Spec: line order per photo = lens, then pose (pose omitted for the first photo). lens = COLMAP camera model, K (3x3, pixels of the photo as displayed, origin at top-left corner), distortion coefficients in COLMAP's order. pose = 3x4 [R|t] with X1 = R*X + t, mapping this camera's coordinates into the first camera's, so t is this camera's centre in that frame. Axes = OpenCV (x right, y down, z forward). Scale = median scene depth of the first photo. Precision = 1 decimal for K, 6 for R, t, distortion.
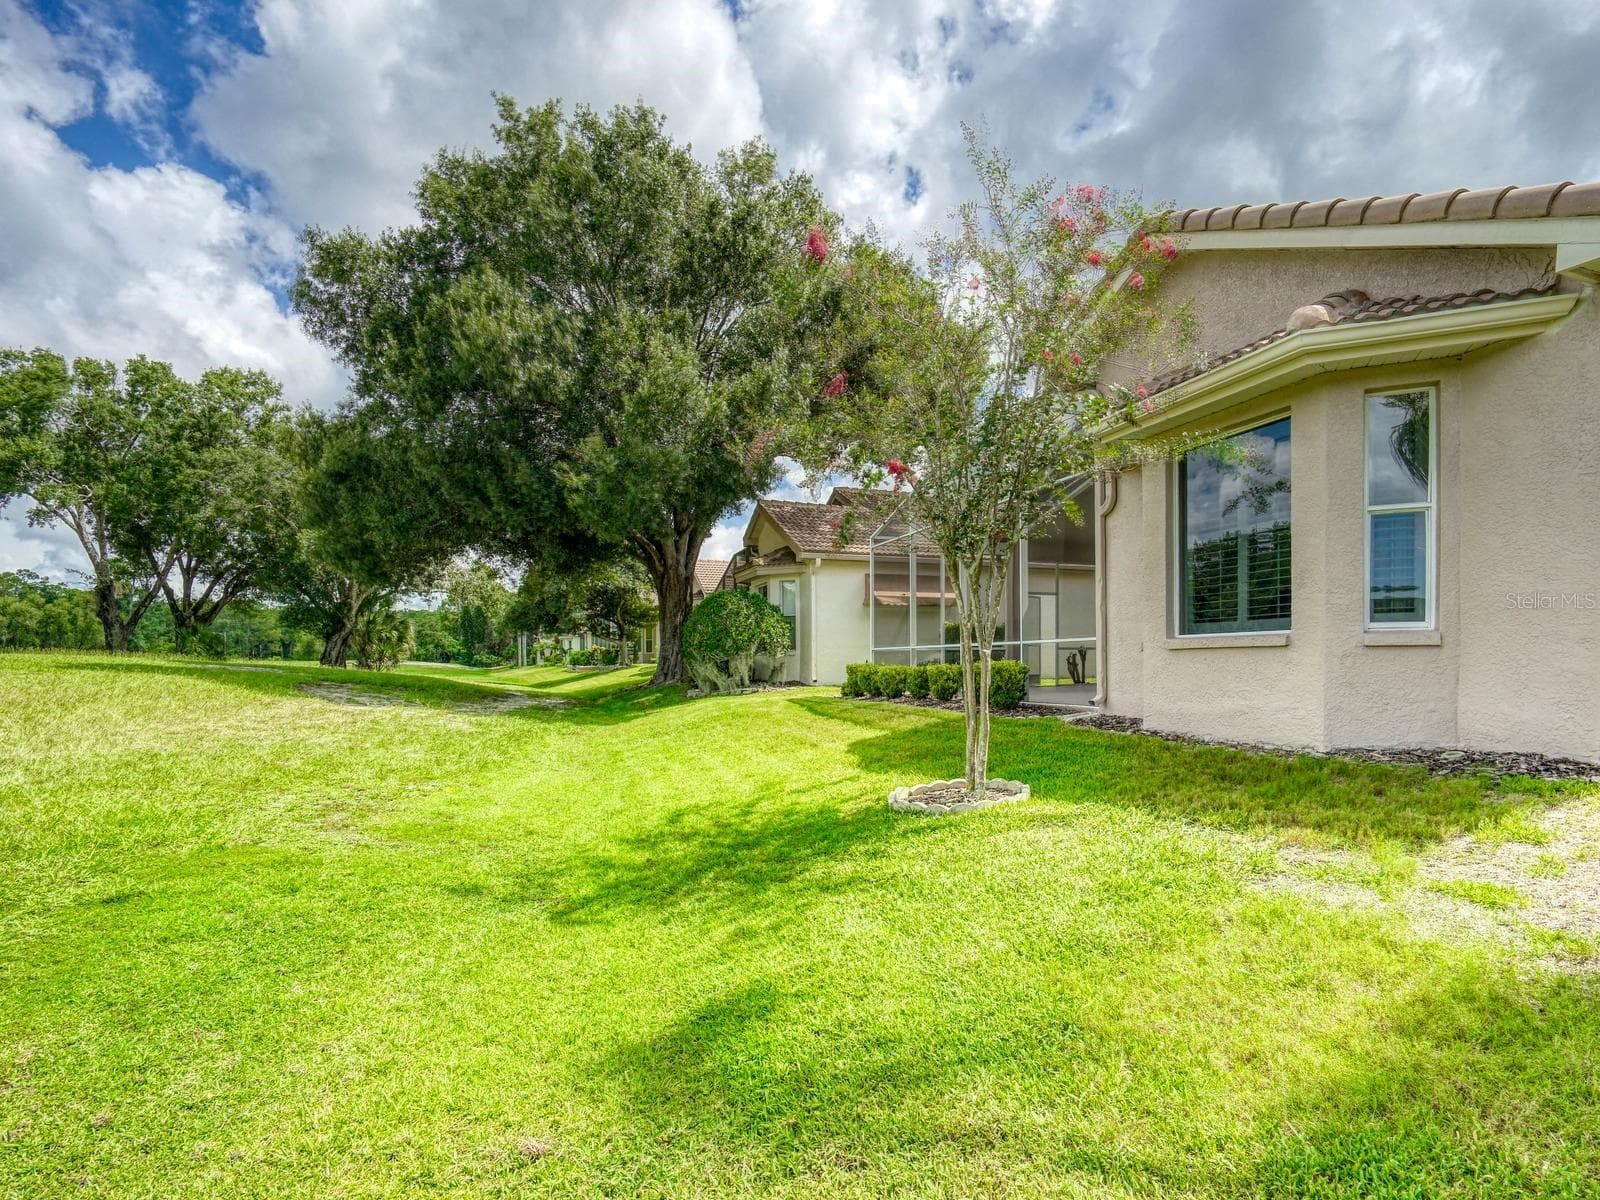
lens RADIAL K [[1164.9, 0, 800.0], [0, 1164.9, 600.0], [0, 0, 1]] dist [0.004075, 0.012657]
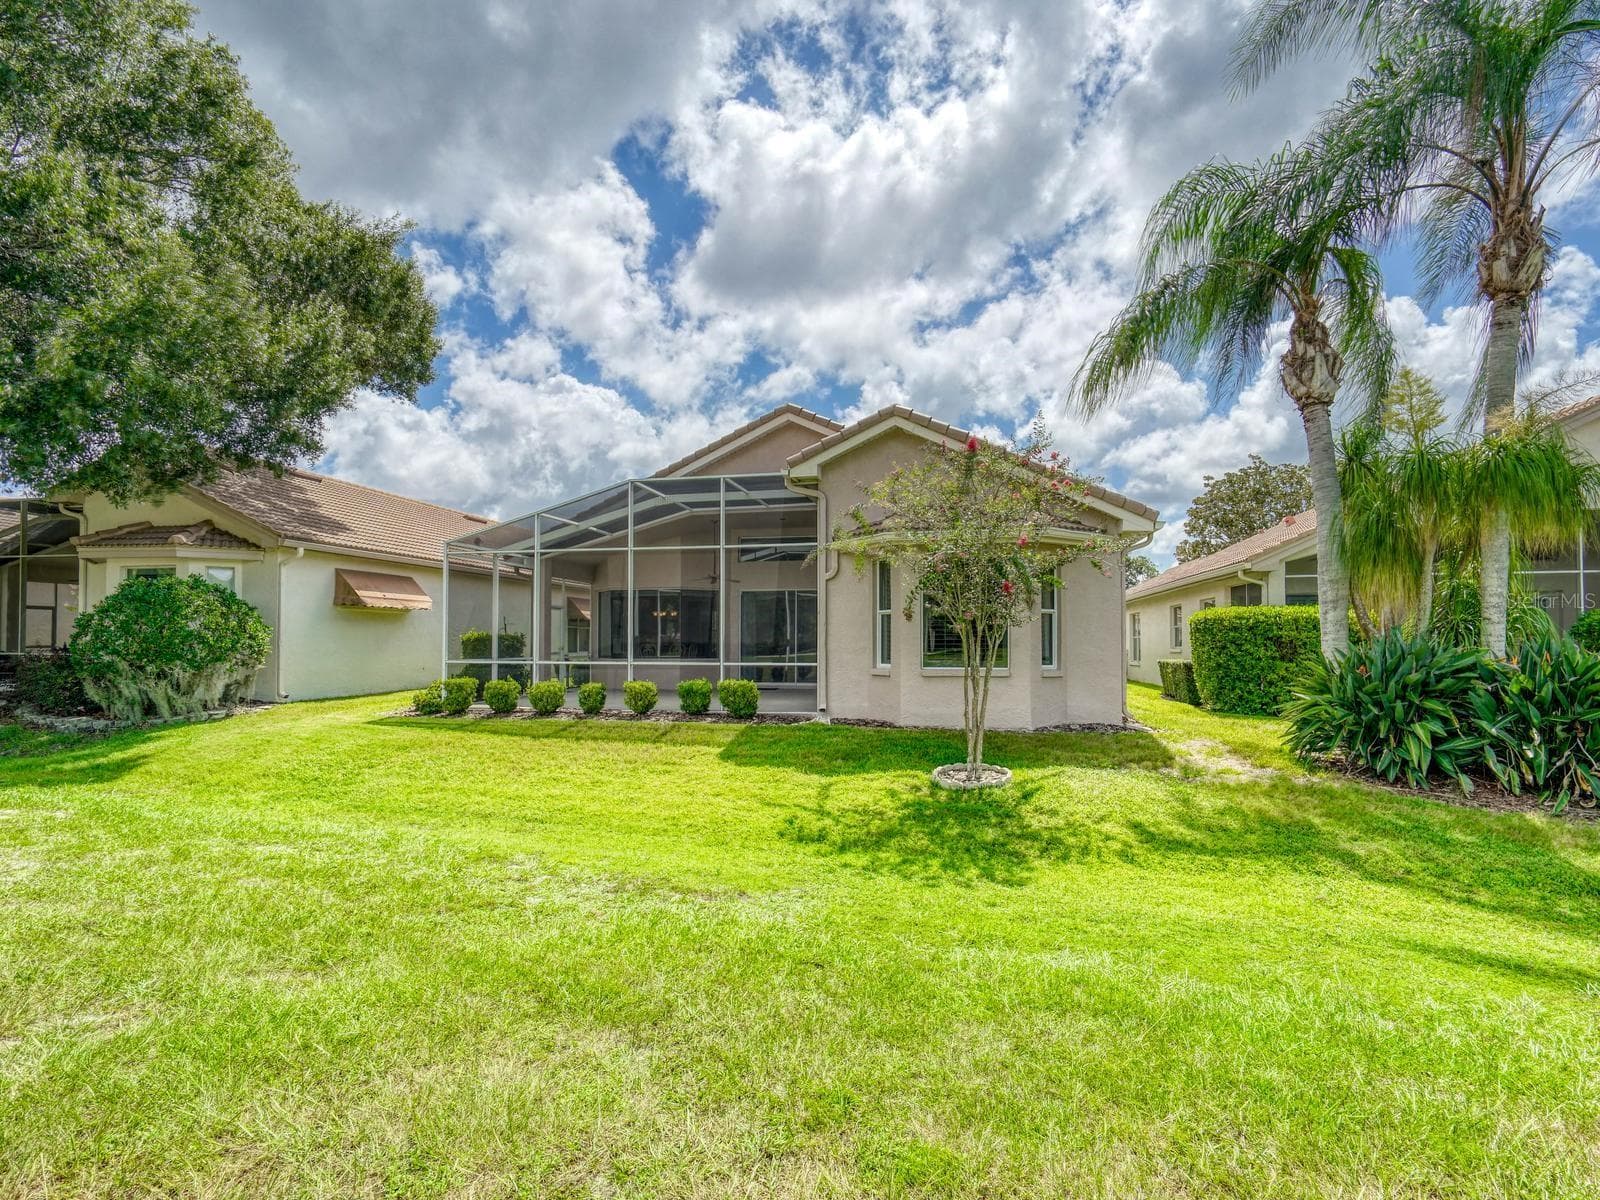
lens RADIAL K [[1164.9, 0, 800.0], [0, 1164.9, 600.0], [0, 0, 1]] dist [0.004075, 0.012657]
pose [[0.111344, 0.030368, 0.993318, -1.203946], [-0.079458, 0.996605, -0.021562, -0.014281], [-0.990600, -0.076527, 0.113379, 0.874445]]
